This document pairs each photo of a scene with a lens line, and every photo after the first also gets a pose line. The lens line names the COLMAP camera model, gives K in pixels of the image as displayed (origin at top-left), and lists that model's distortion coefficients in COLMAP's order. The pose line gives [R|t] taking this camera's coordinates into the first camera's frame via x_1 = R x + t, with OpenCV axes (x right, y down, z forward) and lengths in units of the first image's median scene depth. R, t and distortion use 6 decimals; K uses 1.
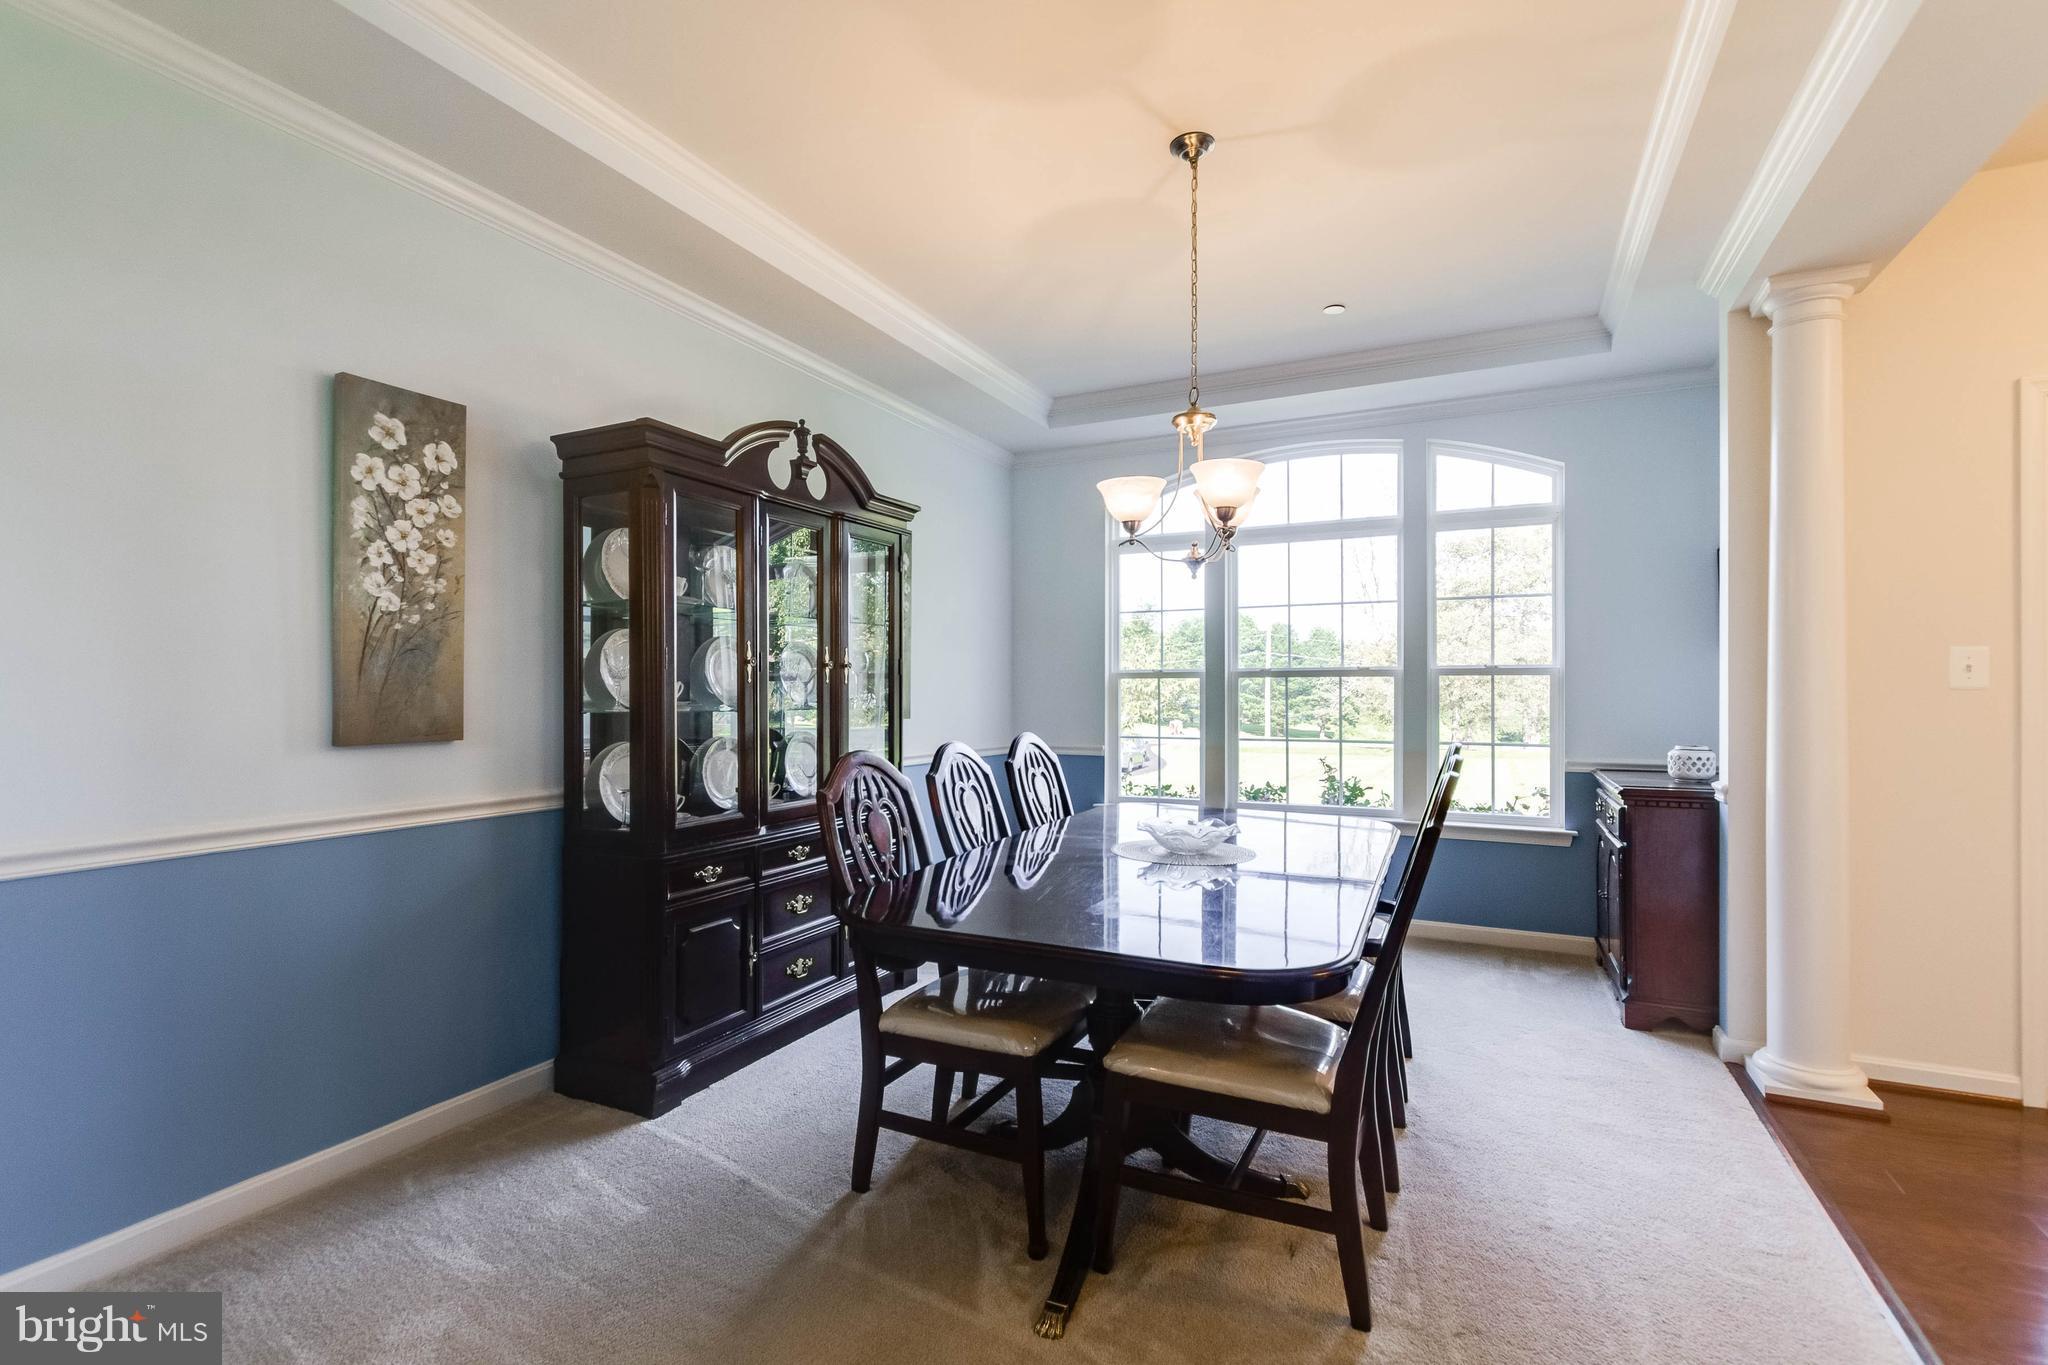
lens RADIAL K [[929.8, 0, 1016.2], [0, 929.8, 690.5], [0, 0, 1]] dist [0.000483, -0.000351]
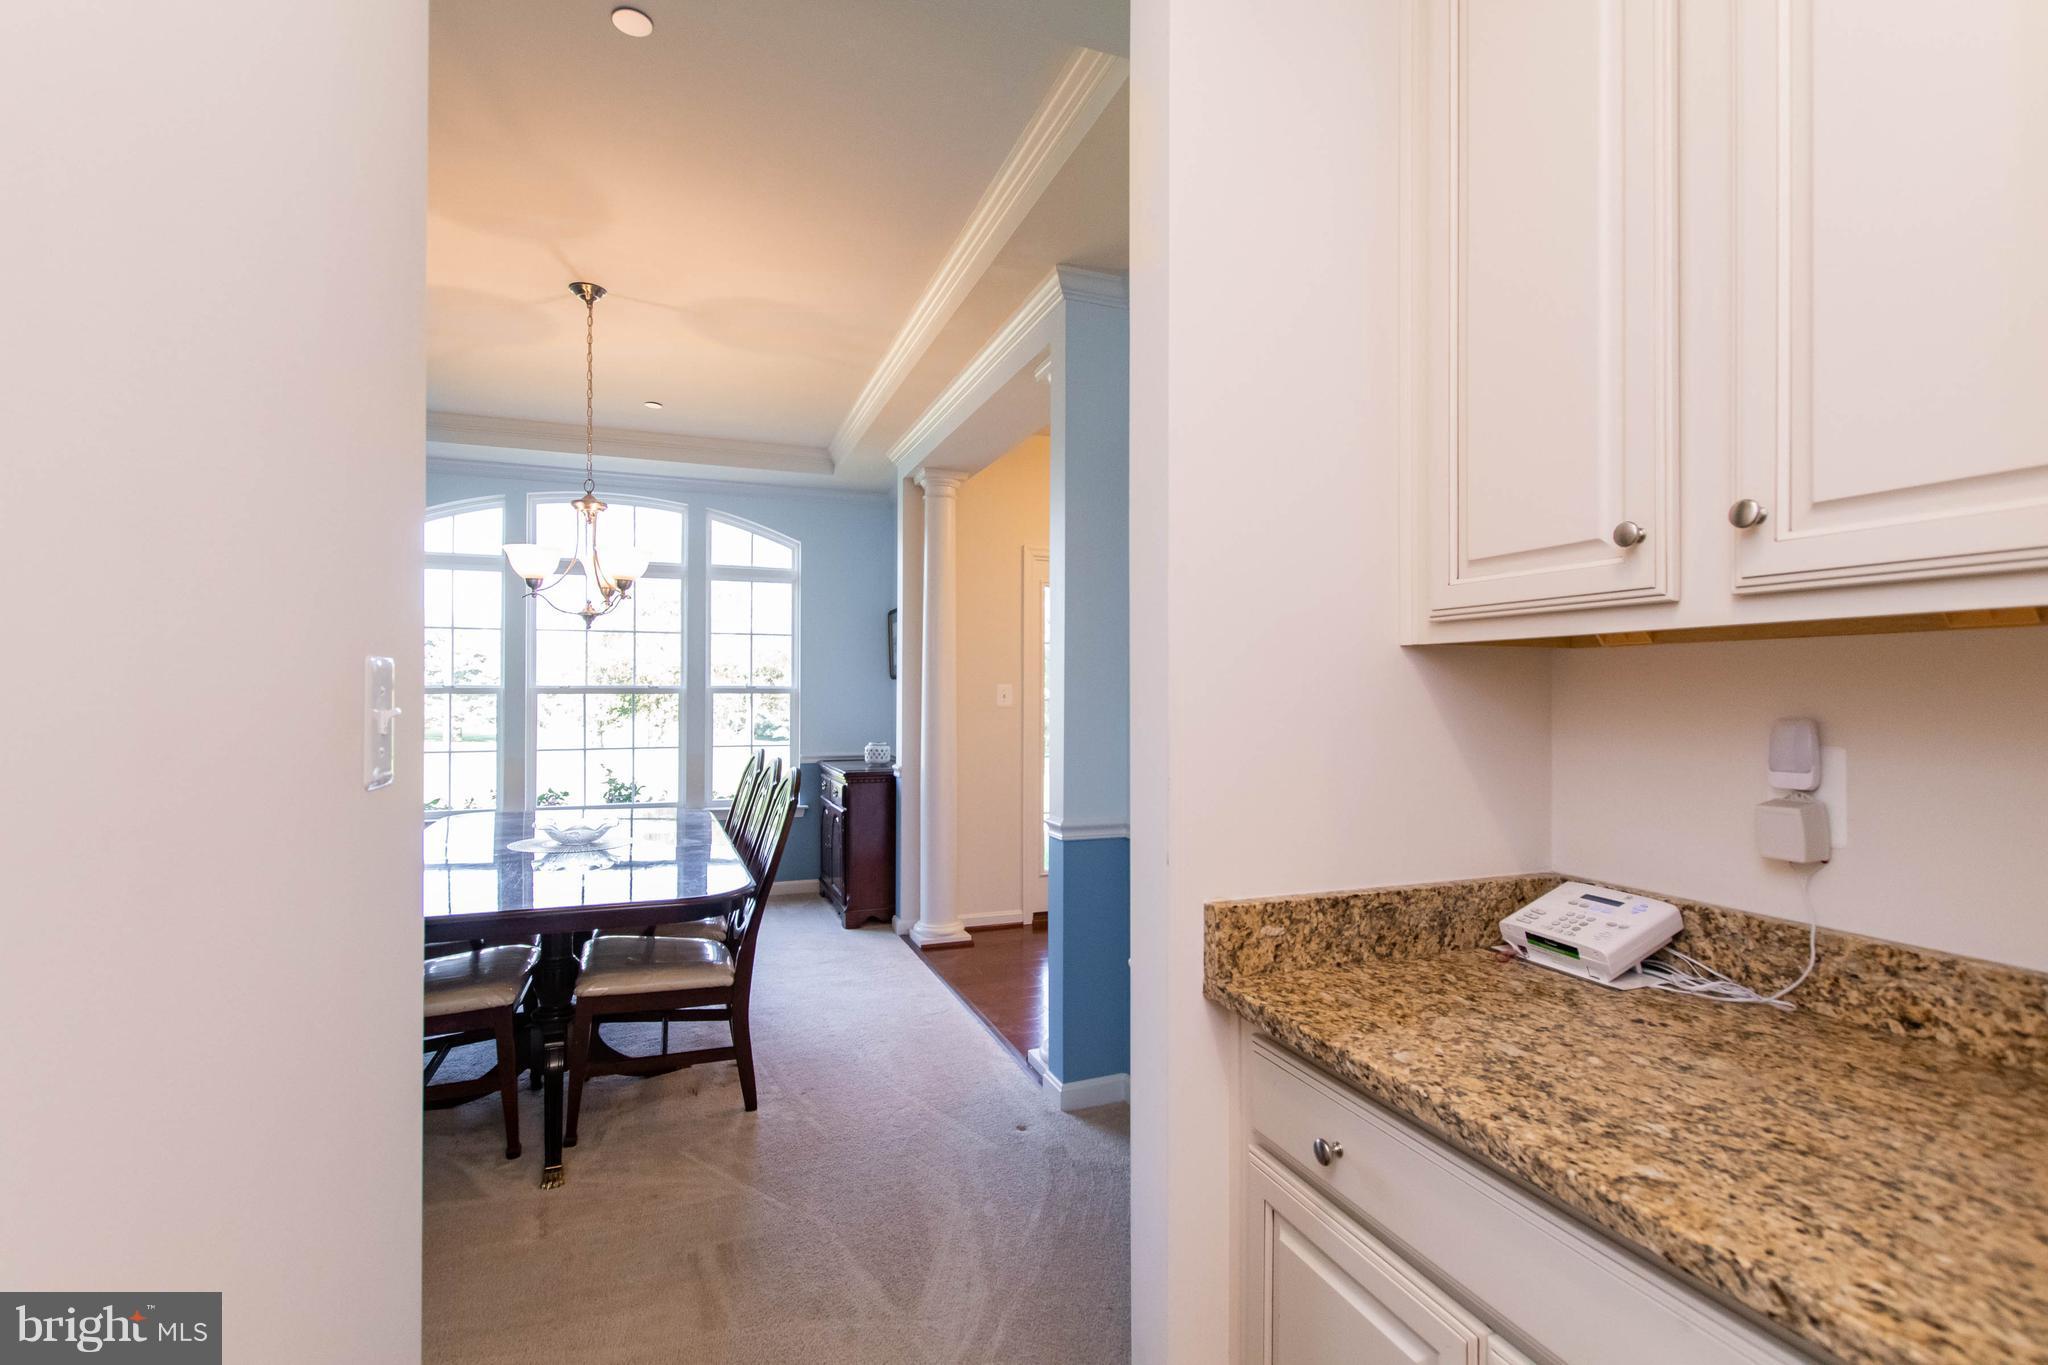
lens RADIAL K [[929.8, 0, 1015.8], [0, 929.8, 691.0], [0, 0, 1]] dist [0.000483, -0.000351]
pose [[0.681793, 0.003170, 0.731538, -0.275399], [-0.004052, 0.999992, -0.000557, -0.028520], [-0.731534, -0.002585, 0.681800, -0.244720]]
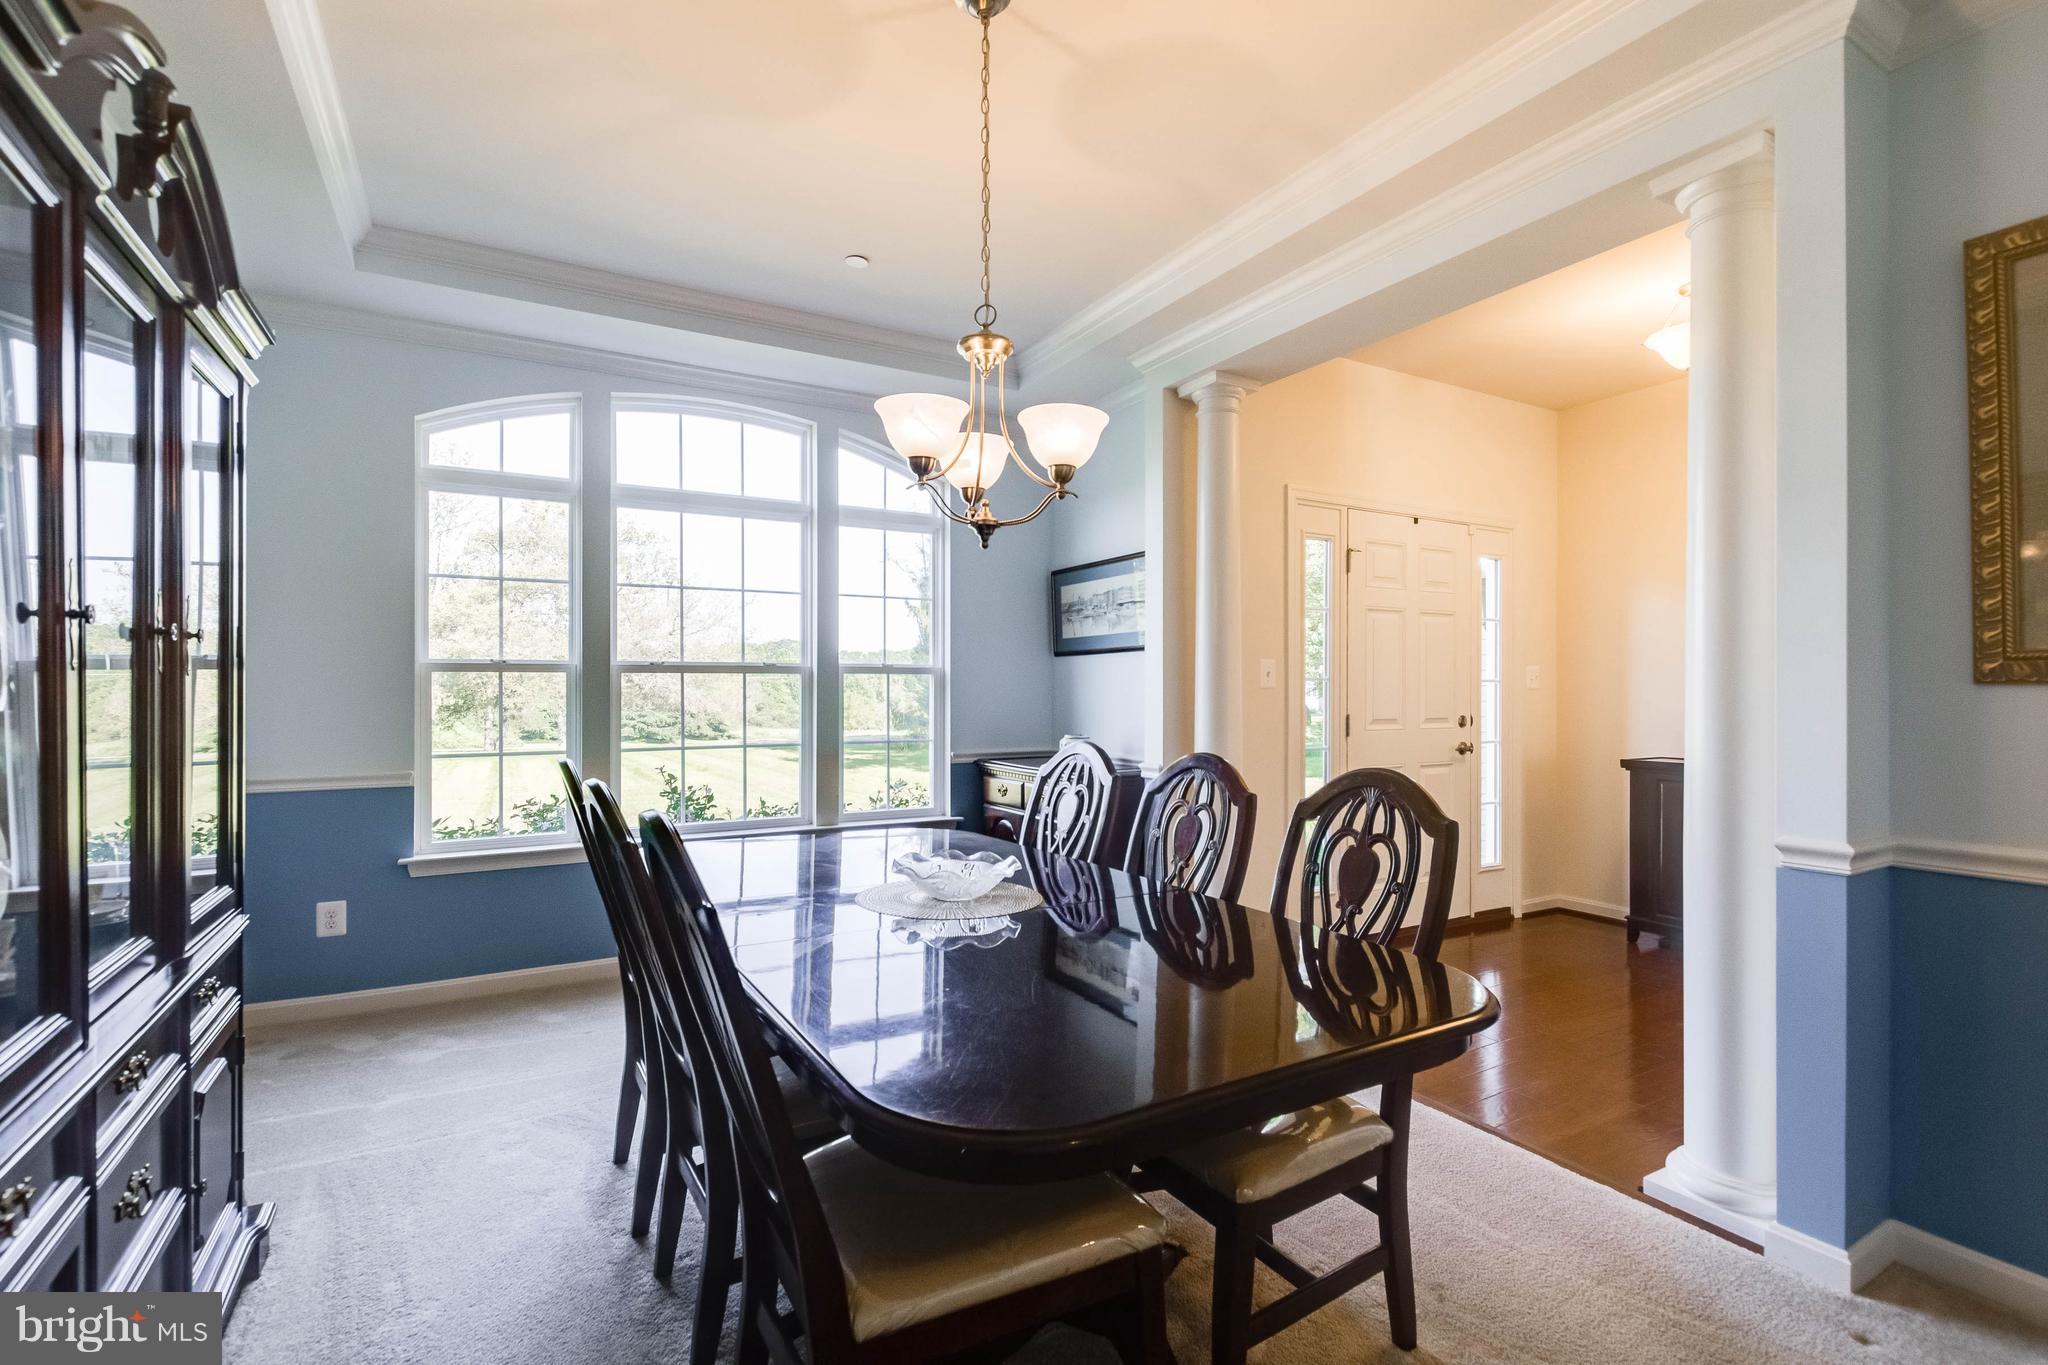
lens RADIAL K [[929.8, 0, 1016.2], [0, 929.8, 688.6], [0, 0, 1]] dist [0.000483, -0.000351]
pose [[0.556059, 0.000012, 0.831143, -0.356167], [-0.001096, 0.999999, 0.000719, -0.001836], [-0.831142, -0.001310, 0.556058, 0.432485]]
